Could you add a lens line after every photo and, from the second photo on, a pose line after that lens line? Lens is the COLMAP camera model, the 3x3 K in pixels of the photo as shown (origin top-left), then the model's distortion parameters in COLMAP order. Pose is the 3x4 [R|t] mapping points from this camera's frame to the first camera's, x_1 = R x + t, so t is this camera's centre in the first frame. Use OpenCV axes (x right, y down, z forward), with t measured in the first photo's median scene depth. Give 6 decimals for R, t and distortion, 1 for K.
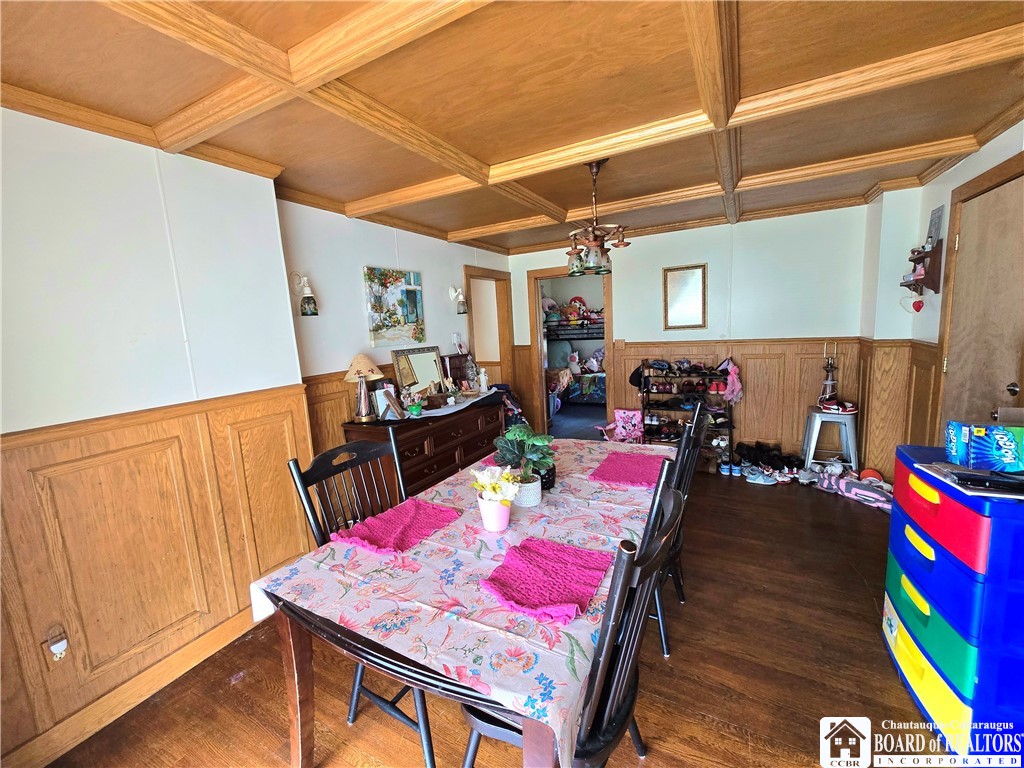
lens RADIAL K [[417.8, 0, 511.1], [0, 417.8, 383.3], [0, 0, 1]] dist [-0.001805, 0.000218]
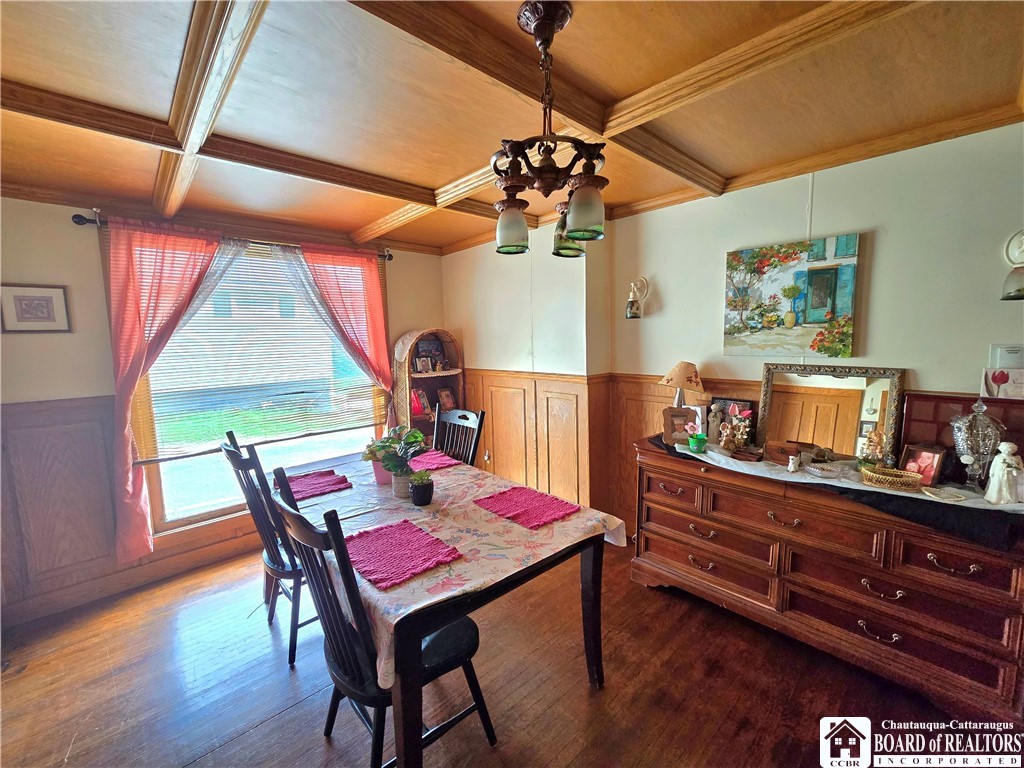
lens RADIAL K [[417.8, 0, 507.3], [0, 417.8, 380.4], [0, 0, 1]] dist [-0.001805, 0.000218]
pose [[-0.318470, 0.158946, -0.934512, 0.530055], [-0.099600, 0.974774, 0.199736, -0.152942], [0.942686, 0.156687, -0.294605, 0.839671]]
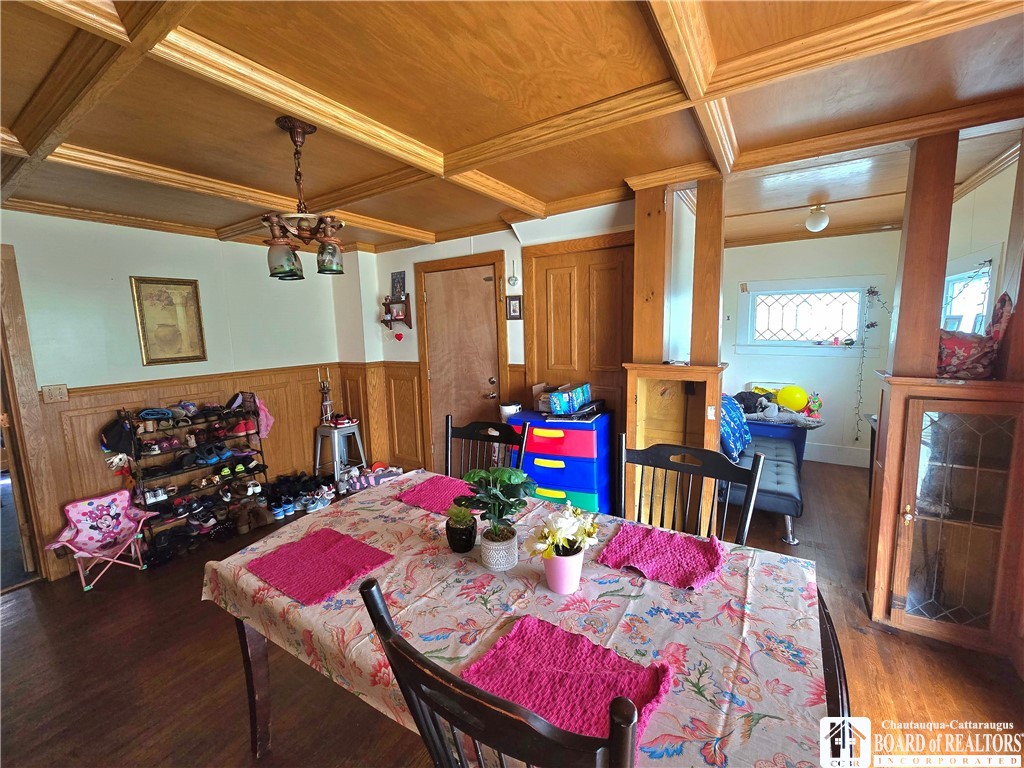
lens RADIAL K [[417.8, 0, 510.9], [0, 417.8, 383.2], [0, 0, 1]] dist [-0.001805, 0.000218]
pose [[0.070959, -0.081478, 0.994146, -0.385429], [0.171780, 0.982766, 0.068284, -0.053448], [-0.982576, 0.165929, 0.083733, 0.461363]]
